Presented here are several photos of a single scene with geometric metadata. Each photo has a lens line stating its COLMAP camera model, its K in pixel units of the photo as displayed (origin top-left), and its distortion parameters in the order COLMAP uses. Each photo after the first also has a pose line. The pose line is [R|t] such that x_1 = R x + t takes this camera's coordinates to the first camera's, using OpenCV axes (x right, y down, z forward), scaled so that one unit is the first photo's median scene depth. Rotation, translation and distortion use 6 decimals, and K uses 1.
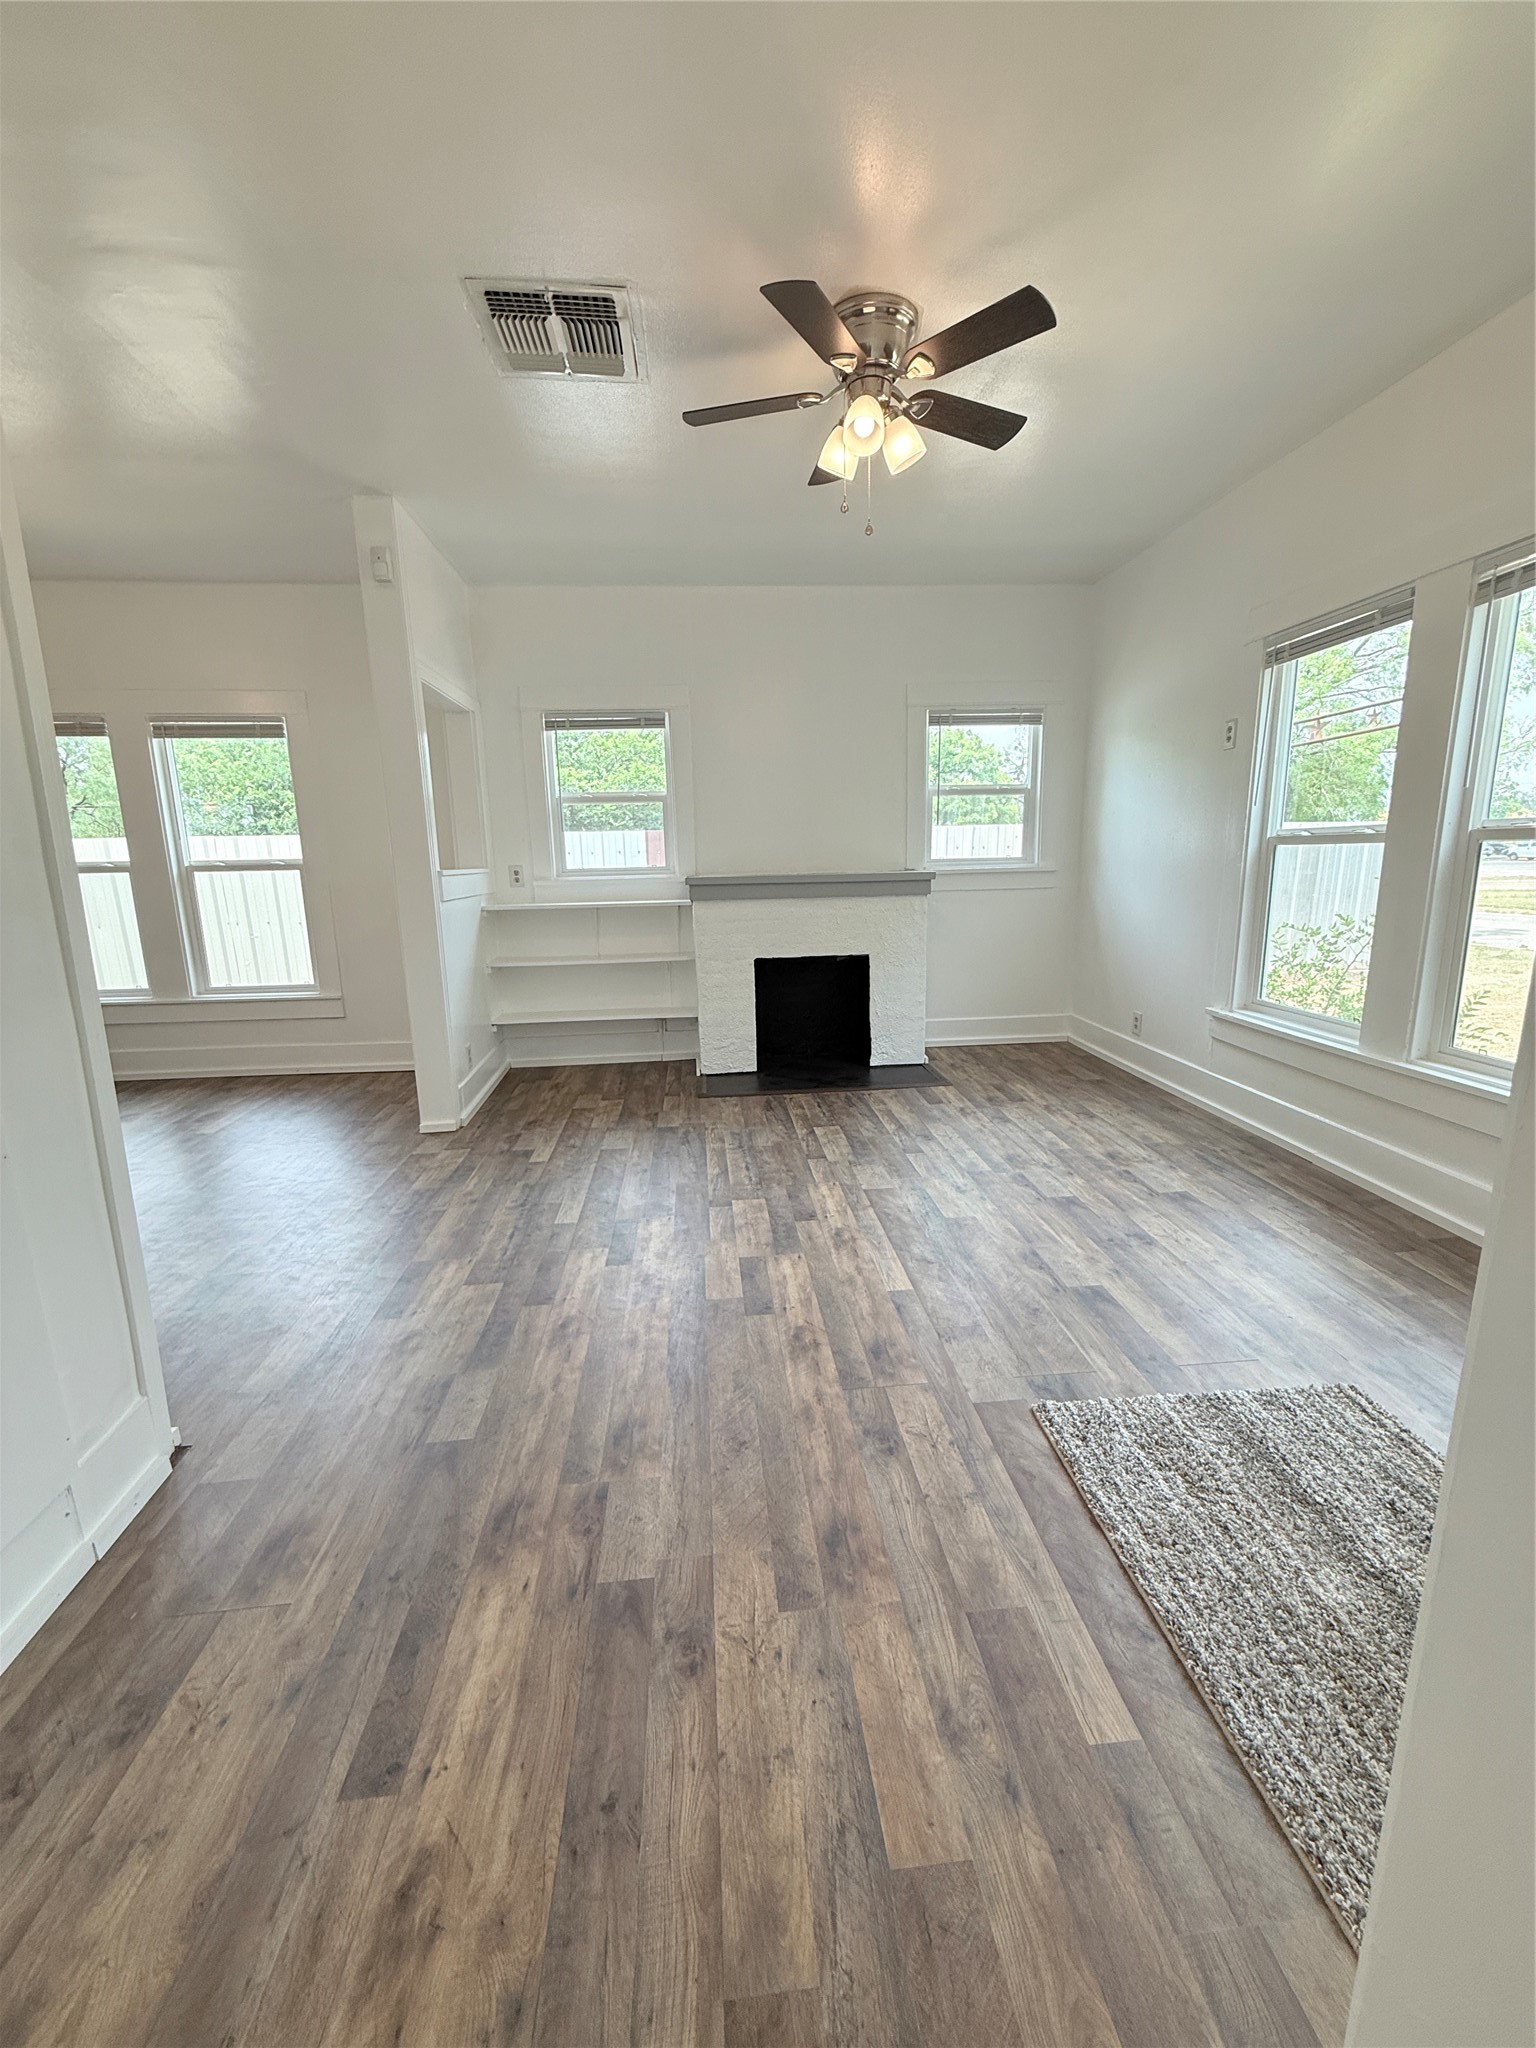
lens RADIAL K [[814.0, 0, 767.9], [0, 814.0, 1017.7], [0, 0, 1]] dist [-0.000012, 0.000196]
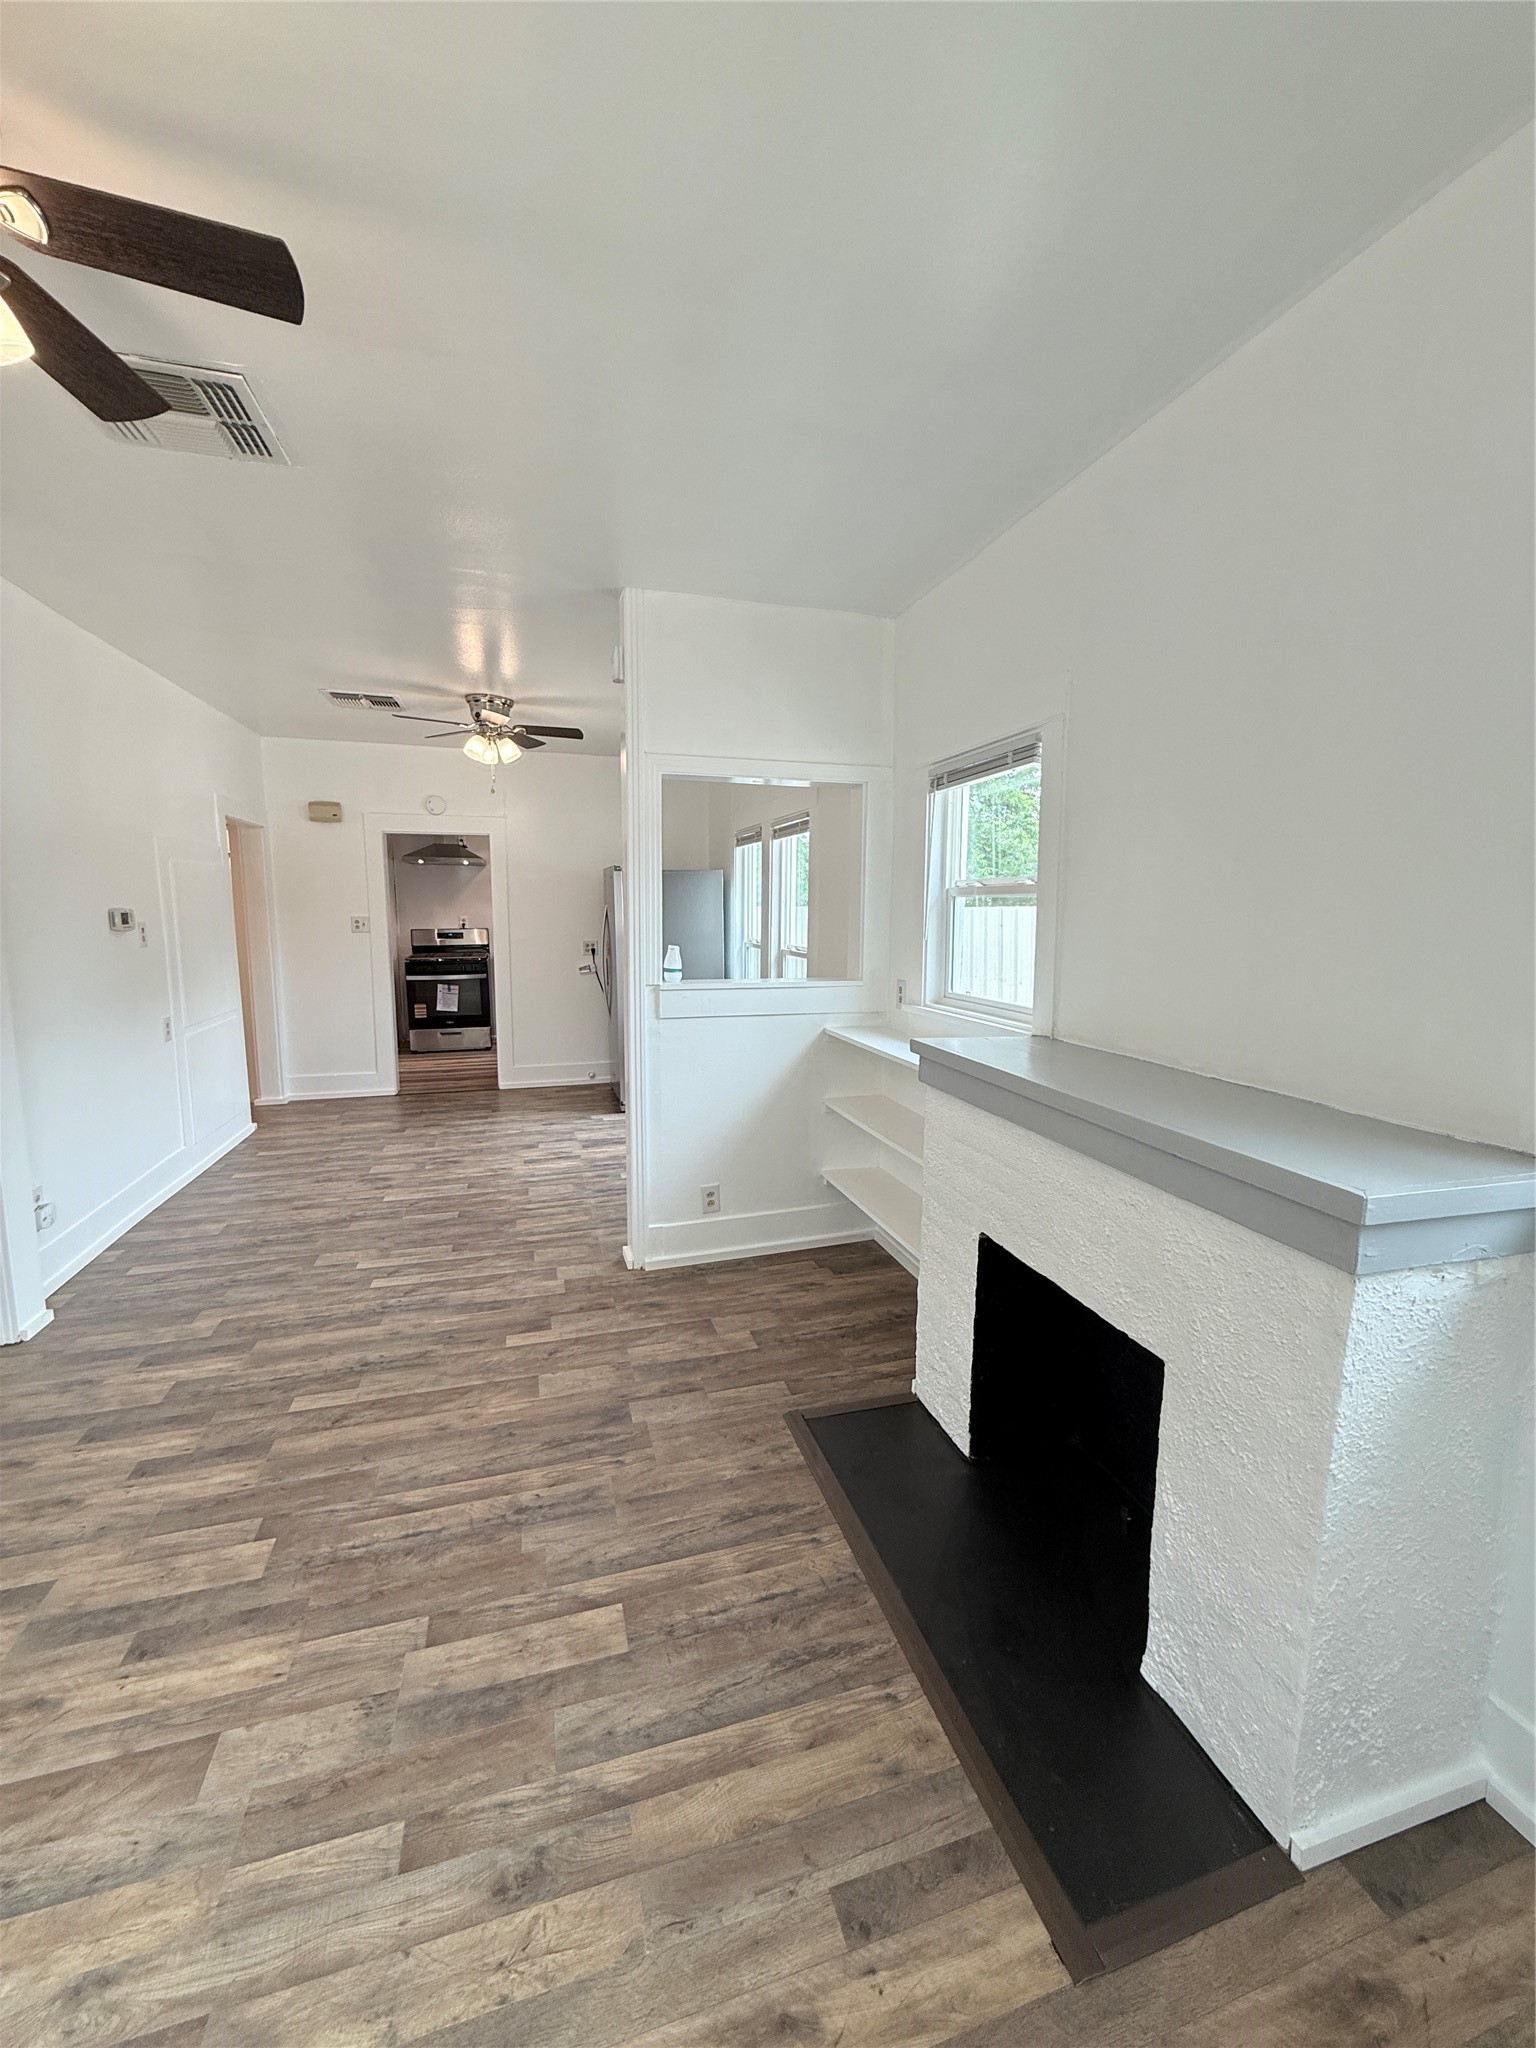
lens RADIAL K [[814.0, 0, 767.9], [0, 814.0, 1017.7], [0, 0, 1]] dist [-0.000012, 0.000196]
pose [[0.199830, 0.153418, -0.967745, 0.501347], [-0.203231, 0.972677, 0.112235, -0.279769], [0.958522, 0.174247, 0.225550, 0.957678]]
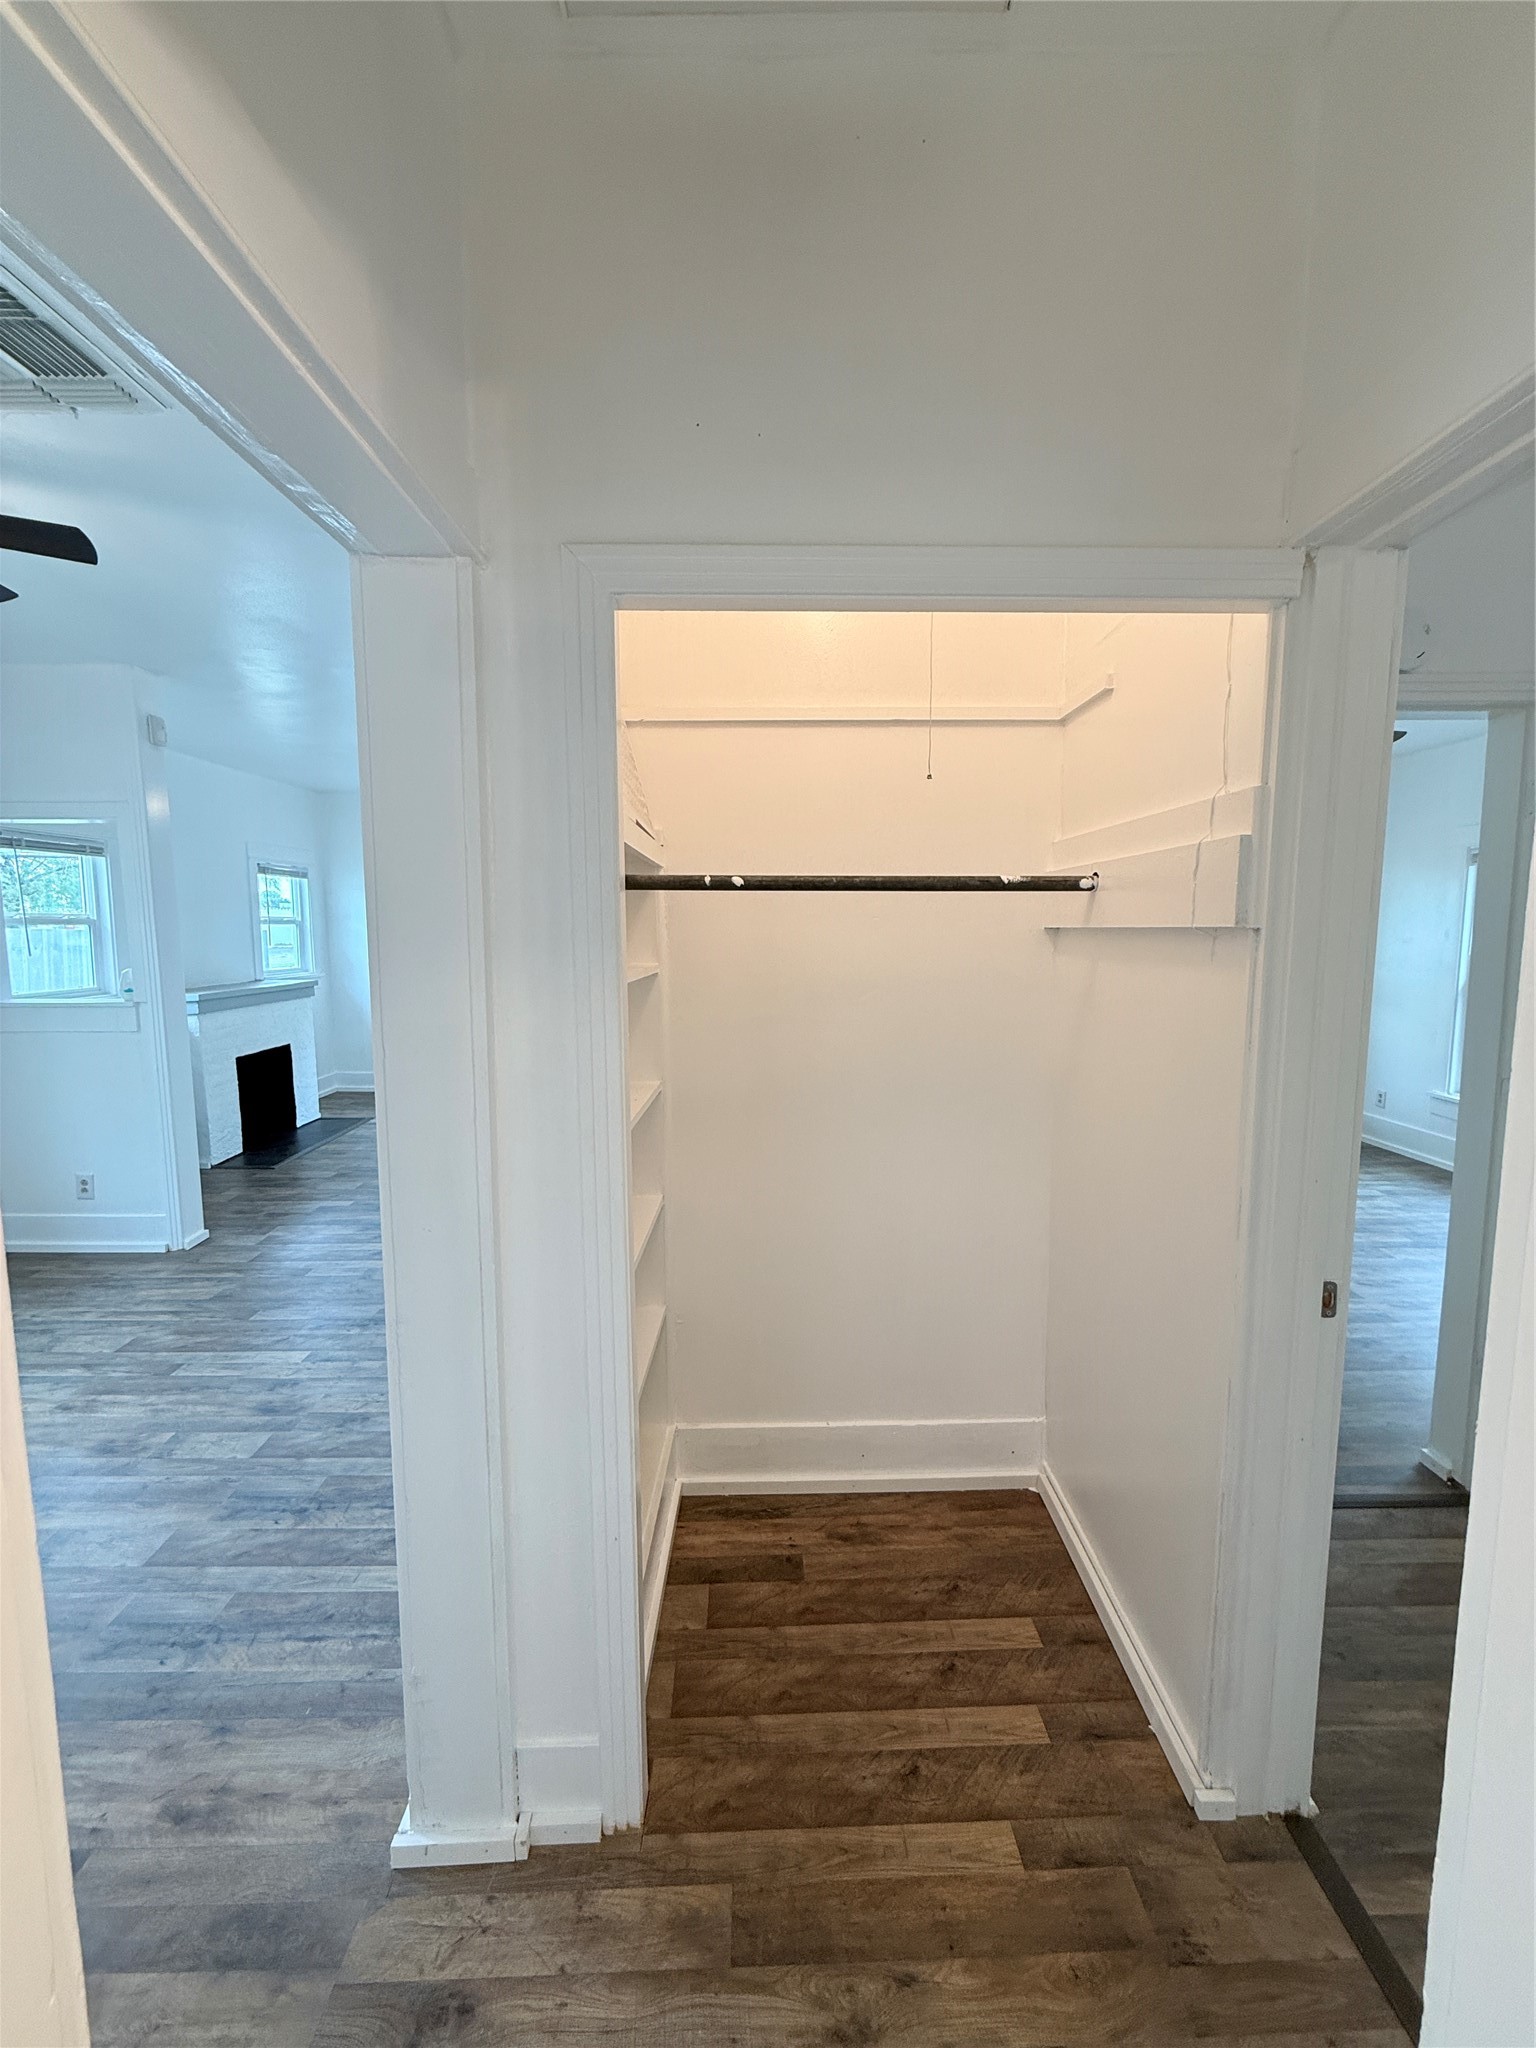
lens RADIAL K [[814.0, 0, 767.9], [0, 814.0, 1017.7], [0, 0, 1]] dist [-0.000012, 0.000196]
pose [[0.071825, -0.092123, 0.993154, -1.459686], [0.193459, 0.978103, 0.076736, -0.088155], [-0.978476, 0.186623, 0.088075, 0.143342]]
